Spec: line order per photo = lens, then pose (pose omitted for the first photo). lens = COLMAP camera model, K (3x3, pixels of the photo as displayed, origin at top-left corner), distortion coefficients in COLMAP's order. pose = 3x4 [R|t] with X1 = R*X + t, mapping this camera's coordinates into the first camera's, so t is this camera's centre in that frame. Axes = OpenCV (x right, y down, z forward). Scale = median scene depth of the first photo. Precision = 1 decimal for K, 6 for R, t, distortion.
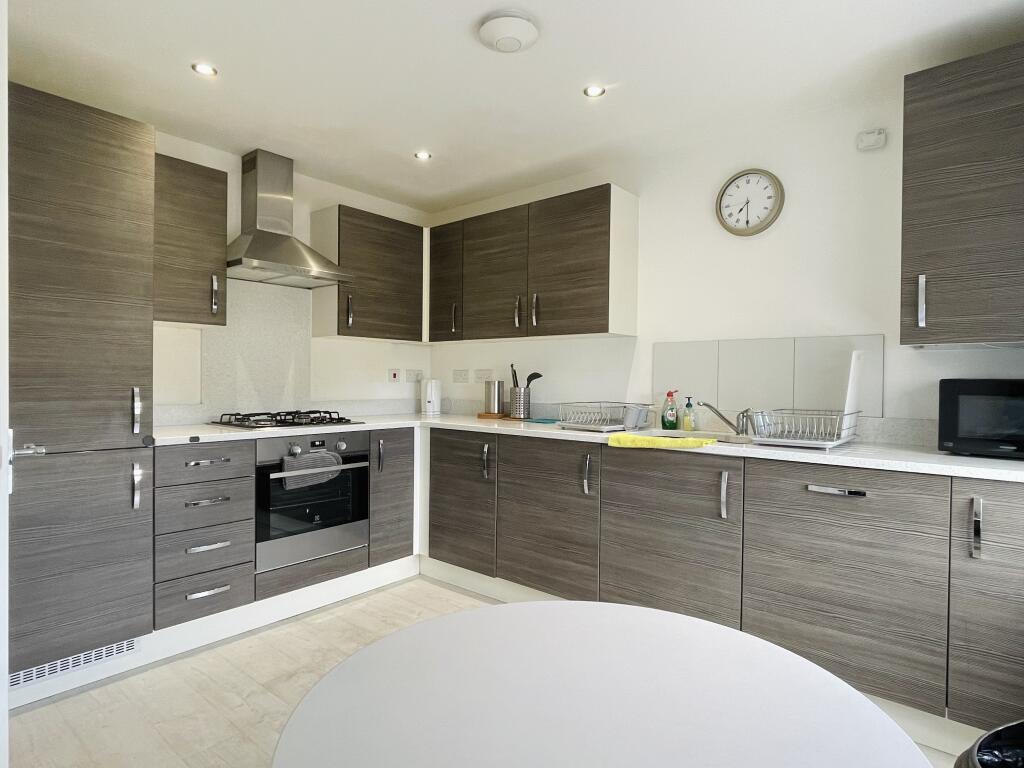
lens RADIAL K [[569.5, 0, 512.4], [0, 569.5, 382.9], [0, 0, 1]] dist [-0.001571, -0.009164]
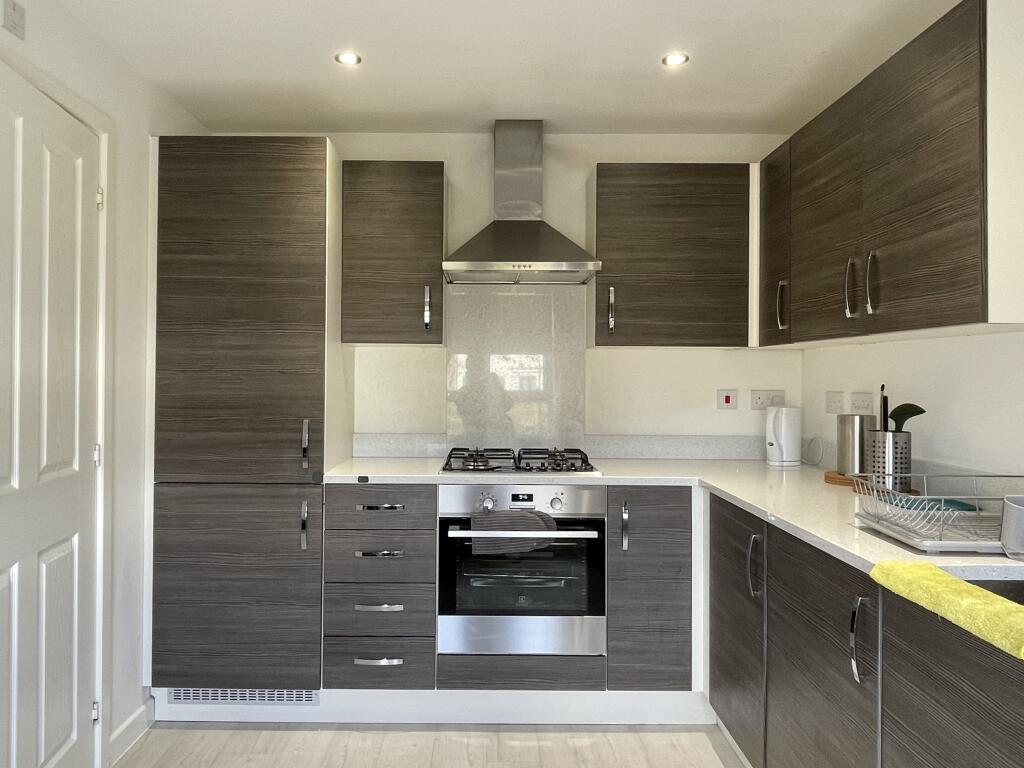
lens RADIAL K [[759.7, 0, 490.0], [0, 759.7, 362.6], [0, 0, 1]] dist [0.004080, -0.004205]
pose [[0.639002, -0.020816, -0.768924, 0.406094], [-0.004089, 0.999528, -0.030457, -0.039673], [0.769195, 0.022606, 0.638615, 0.349104]]
